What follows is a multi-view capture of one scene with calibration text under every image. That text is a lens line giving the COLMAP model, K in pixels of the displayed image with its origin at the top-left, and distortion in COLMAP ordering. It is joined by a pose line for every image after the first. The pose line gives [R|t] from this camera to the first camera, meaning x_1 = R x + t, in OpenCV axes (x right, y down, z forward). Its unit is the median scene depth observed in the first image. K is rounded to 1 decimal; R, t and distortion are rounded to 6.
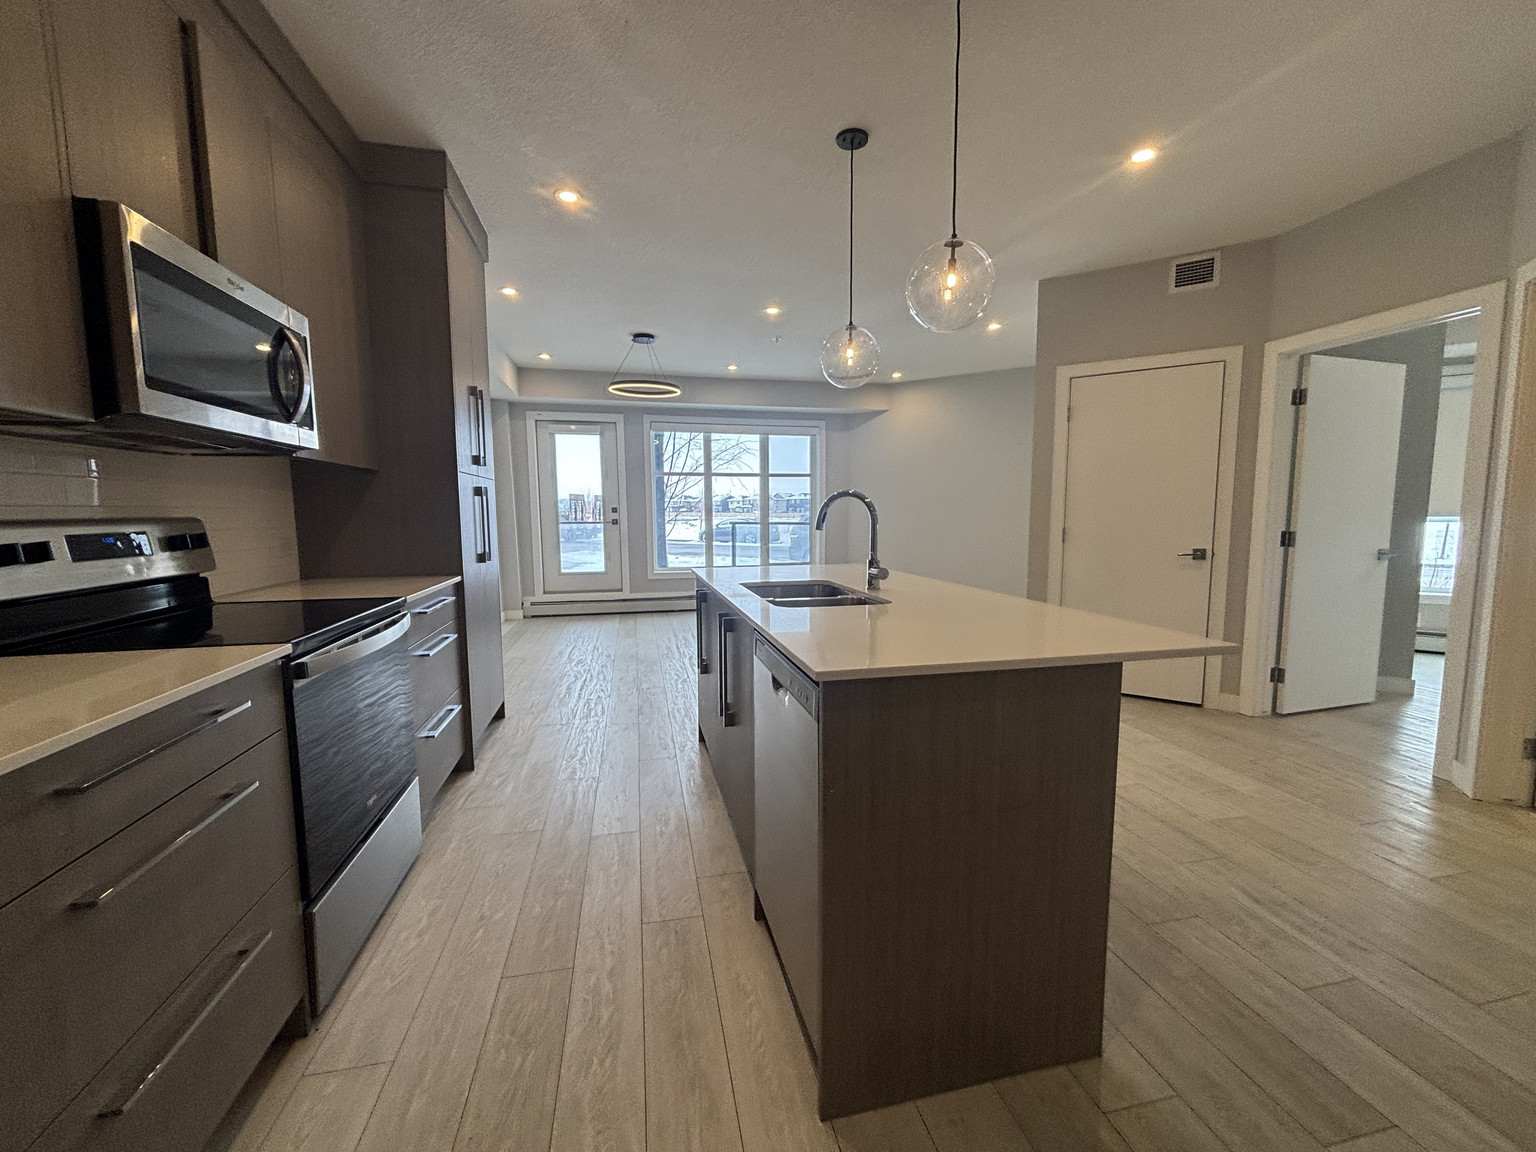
lens RADIAL K [[623.9, 0, 768.0], [0, 623.9, 576.0], [0, 0, 1]] dist [0.008373, -0.000572]
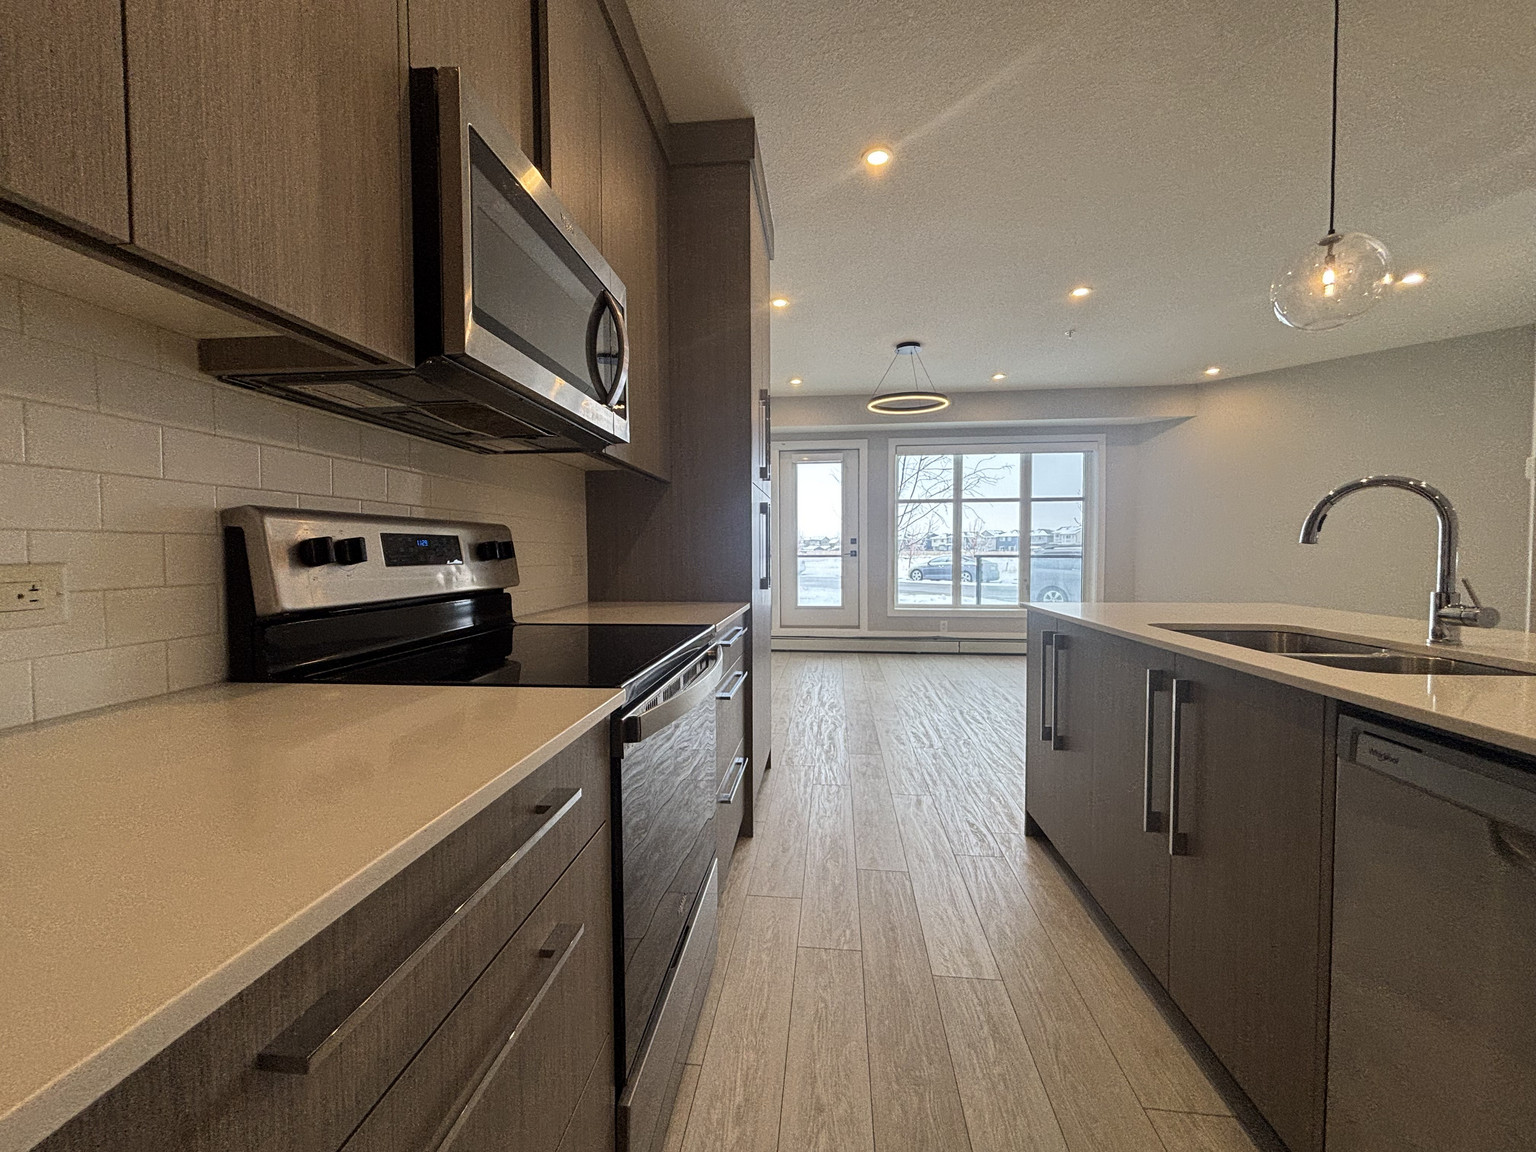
lens RADIAL K [[613.7, 0, 768.0], [0, 613.7, 576.0], [0, 0, 1]] dist [0.013858, -0.006050]
pose [[0.952954, 0.014422, -0.302772, -0.228440], [-0.033479, 0.997764, -0.057849, 0.011468], [0.301260, 0.065264, 0.951306, 0.228434]]
